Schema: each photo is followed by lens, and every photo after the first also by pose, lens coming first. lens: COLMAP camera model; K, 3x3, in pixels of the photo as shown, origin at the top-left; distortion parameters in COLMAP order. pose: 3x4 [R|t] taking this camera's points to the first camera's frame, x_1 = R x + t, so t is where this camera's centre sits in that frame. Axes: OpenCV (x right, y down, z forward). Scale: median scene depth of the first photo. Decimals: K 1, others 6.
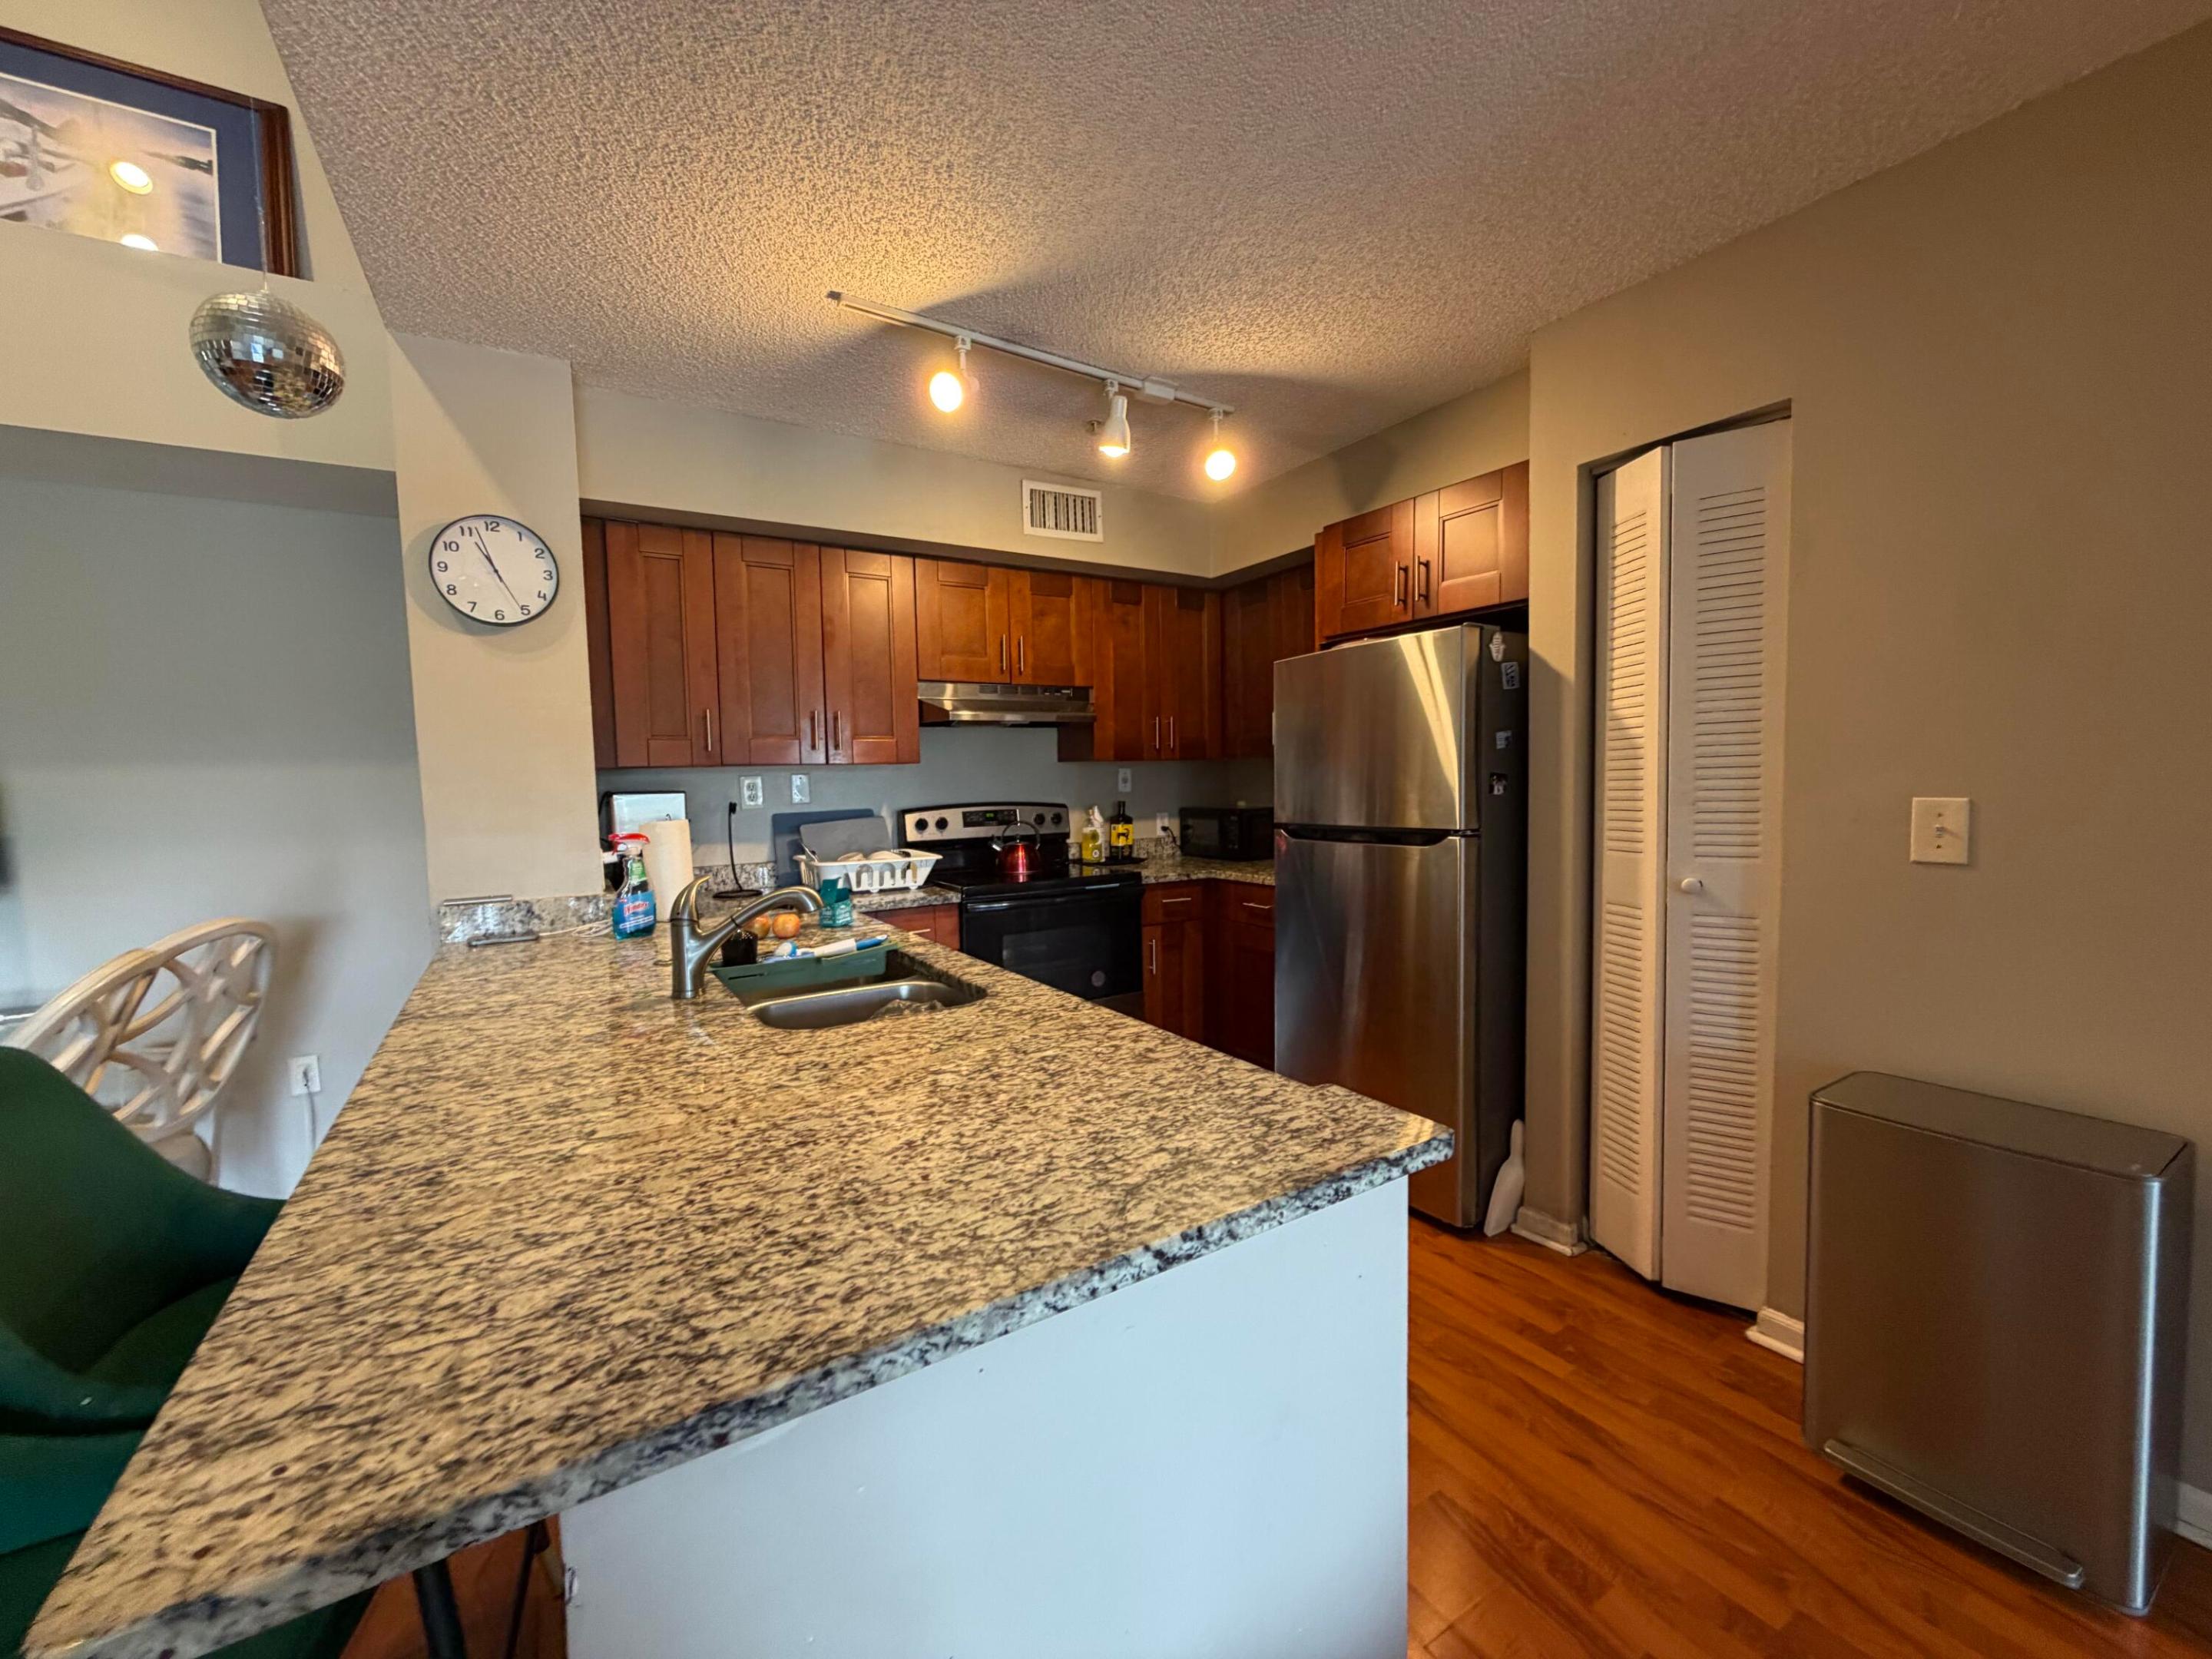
lens RADIAL K [[880.5, 0, 1106.0], [0, 880.5, 829.5], [0, 0, 1]] dist [-0.000286, -0.000011]
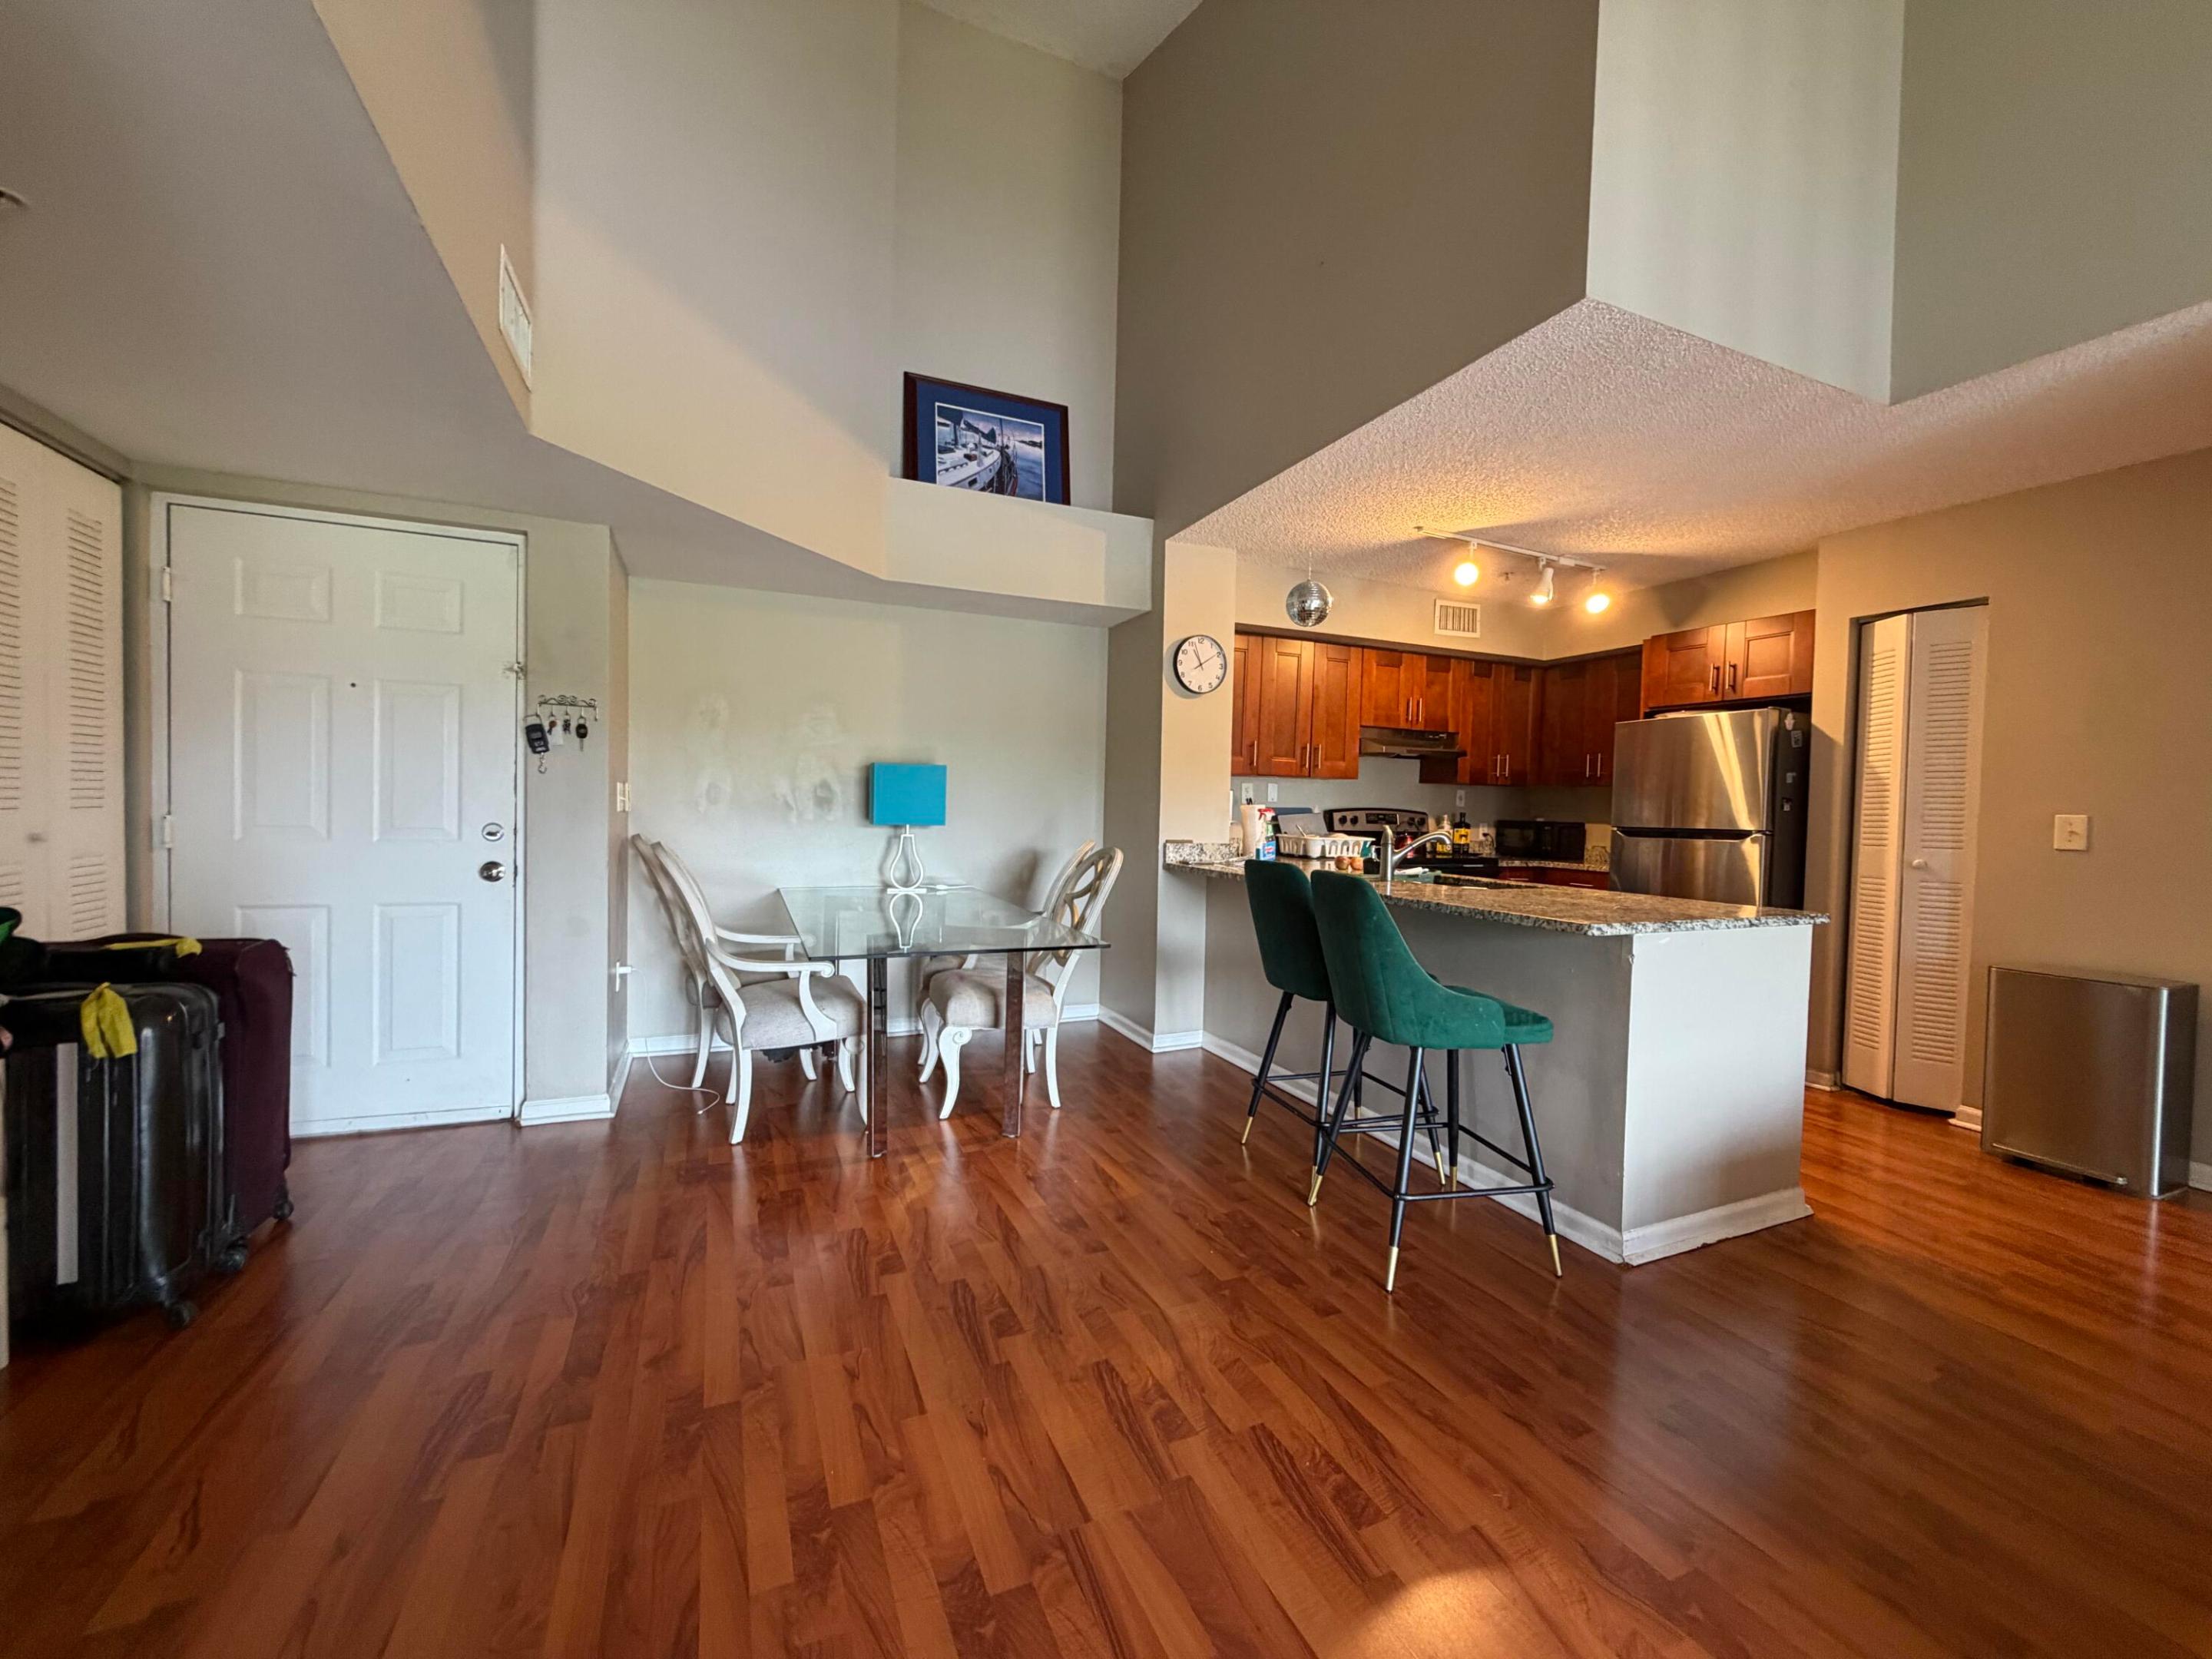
lens RADIAL K [[880.5, 0, 1106.0], [0, 880.5, 829.5], [0, 0, 1]] dist [-0.000286, -0.000011]
pose [[0.988516, 0.048908, -0.142985, -0.406678], [-0.053586, 0.998140, -0.029054, 0.078861], [0.141298, 0.036382, 0.989298, -0.569782]]
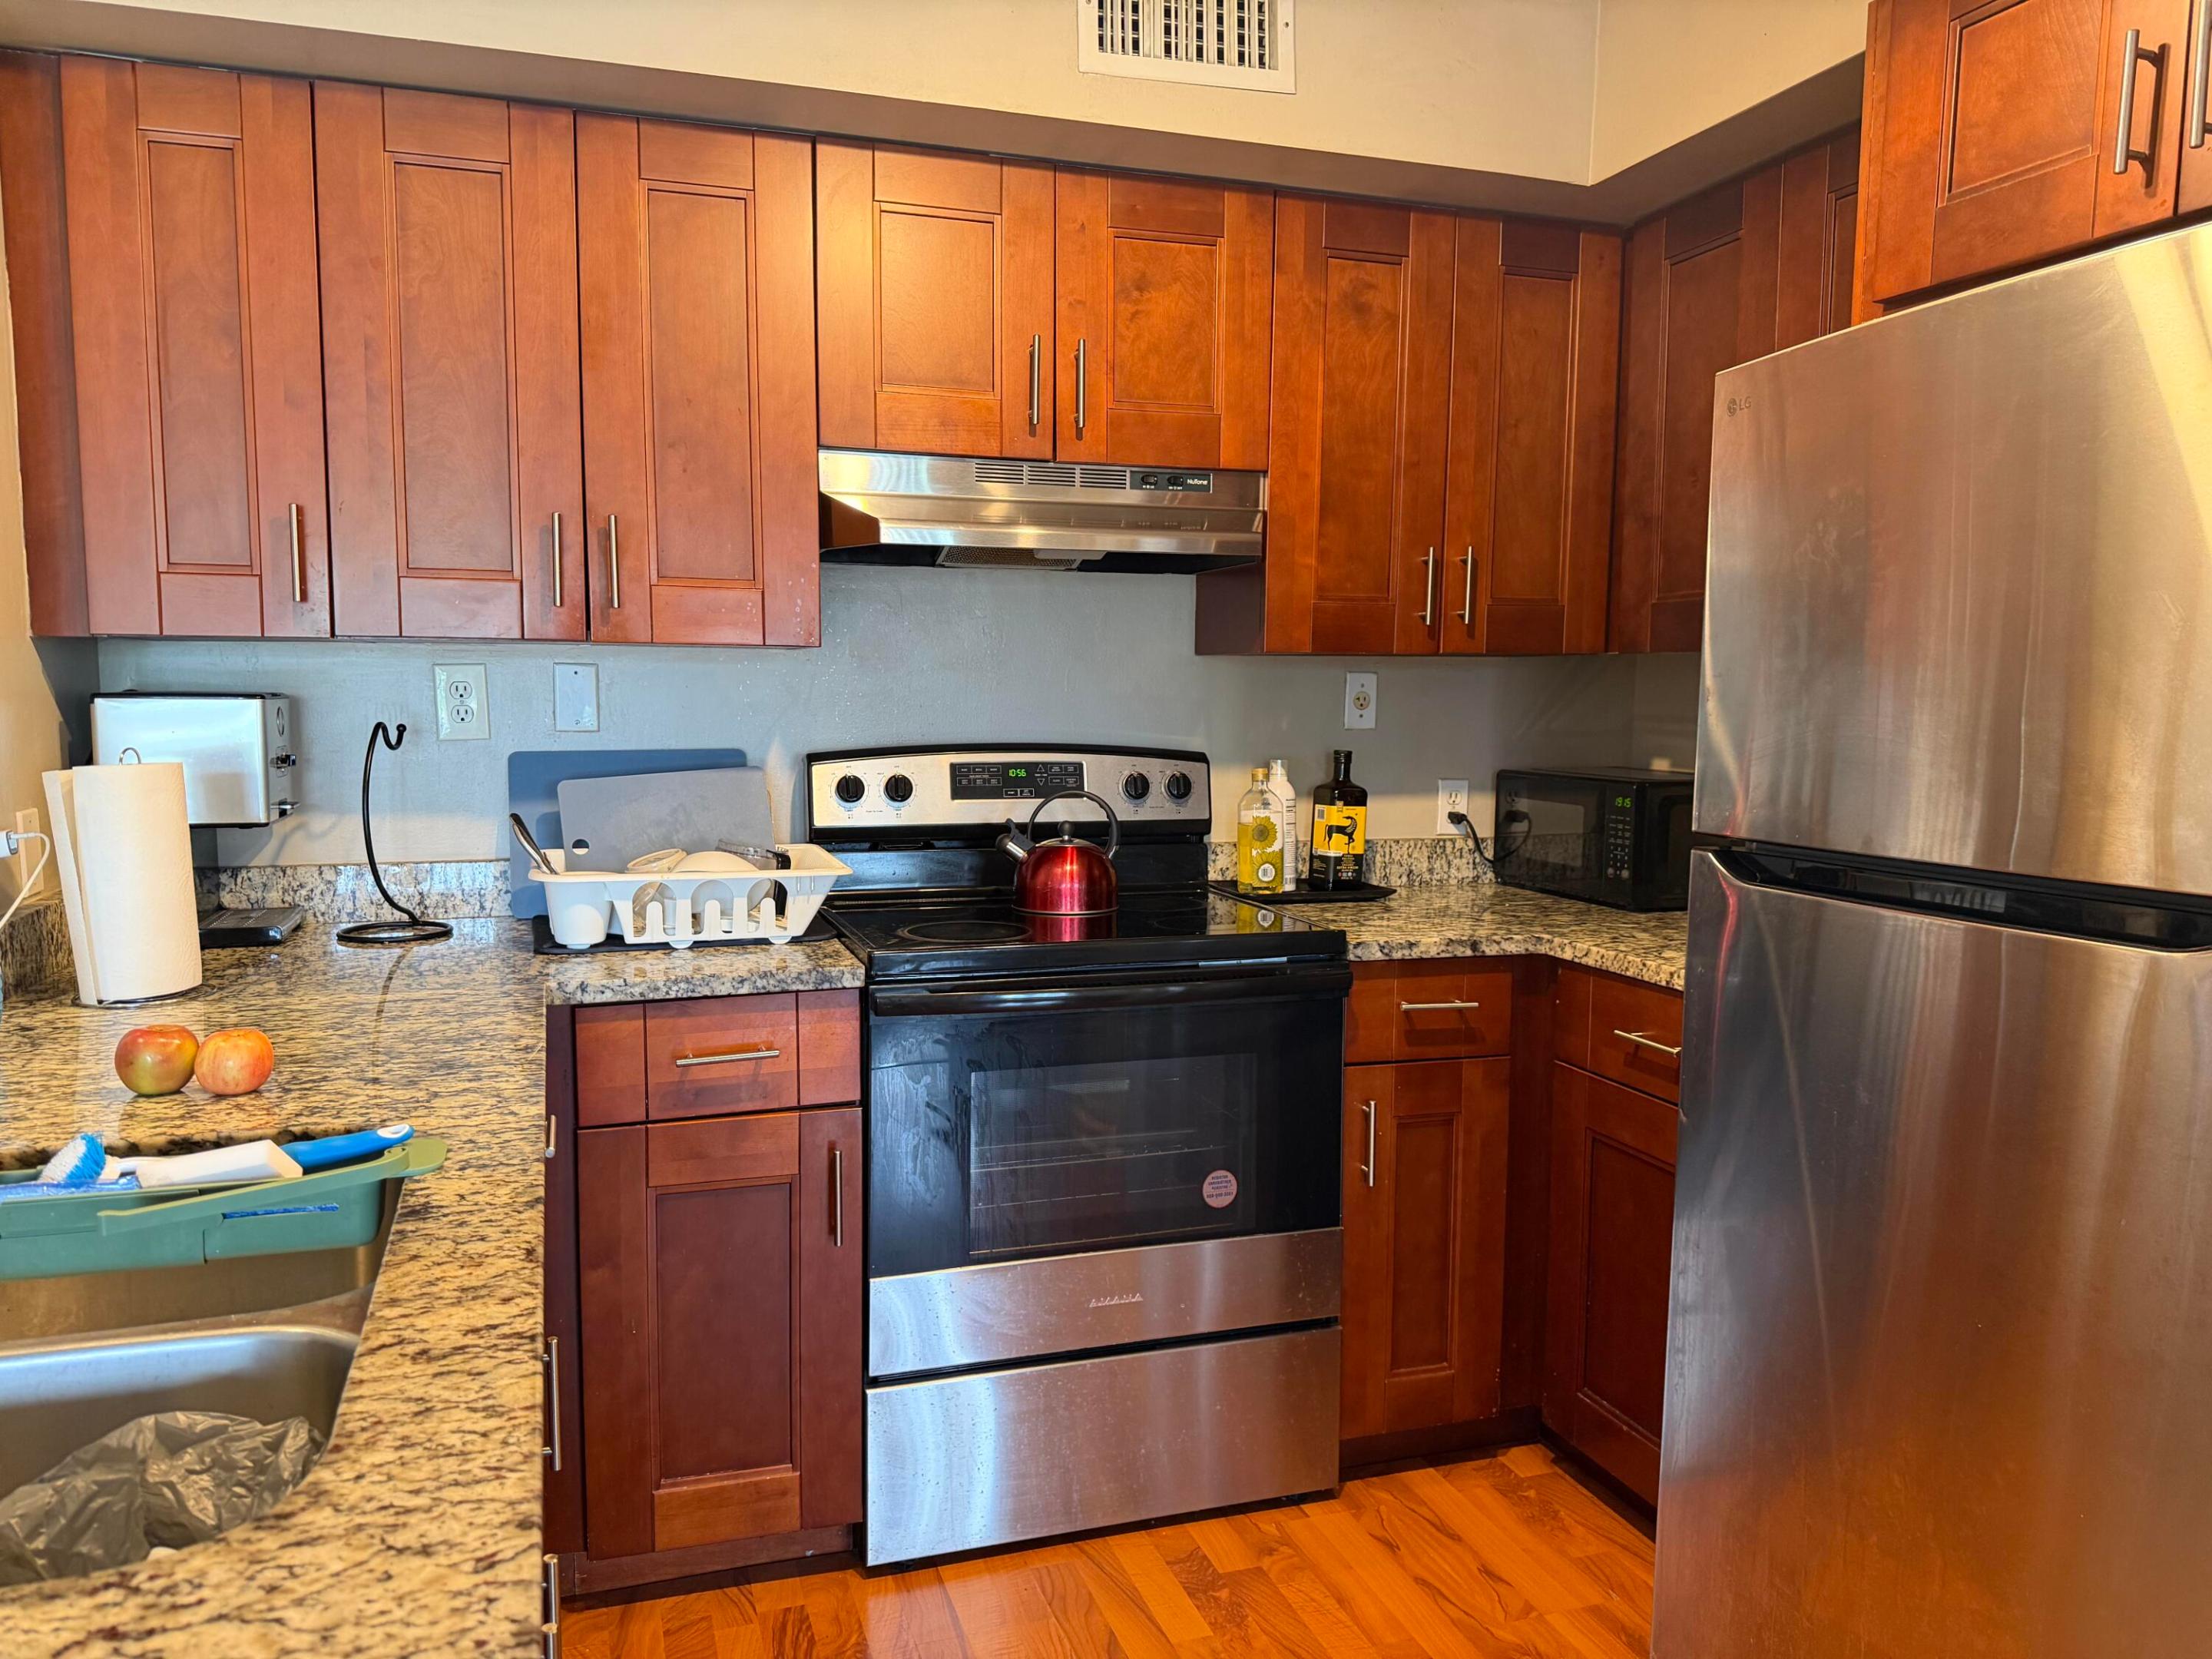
lens RADIAL K [[1557.8, 0, 1101.8], [0, 1557.8, 844.9], [0, 0, 1]] dist [0.063463, -0.073150]
pose [[0.970204, 0.053139, -0.236390, 0.098896], [-0.043149, 0.997951, 0.047239, -0.020241], [0.238416, -0.035632, 0.970509, 0.286660]]
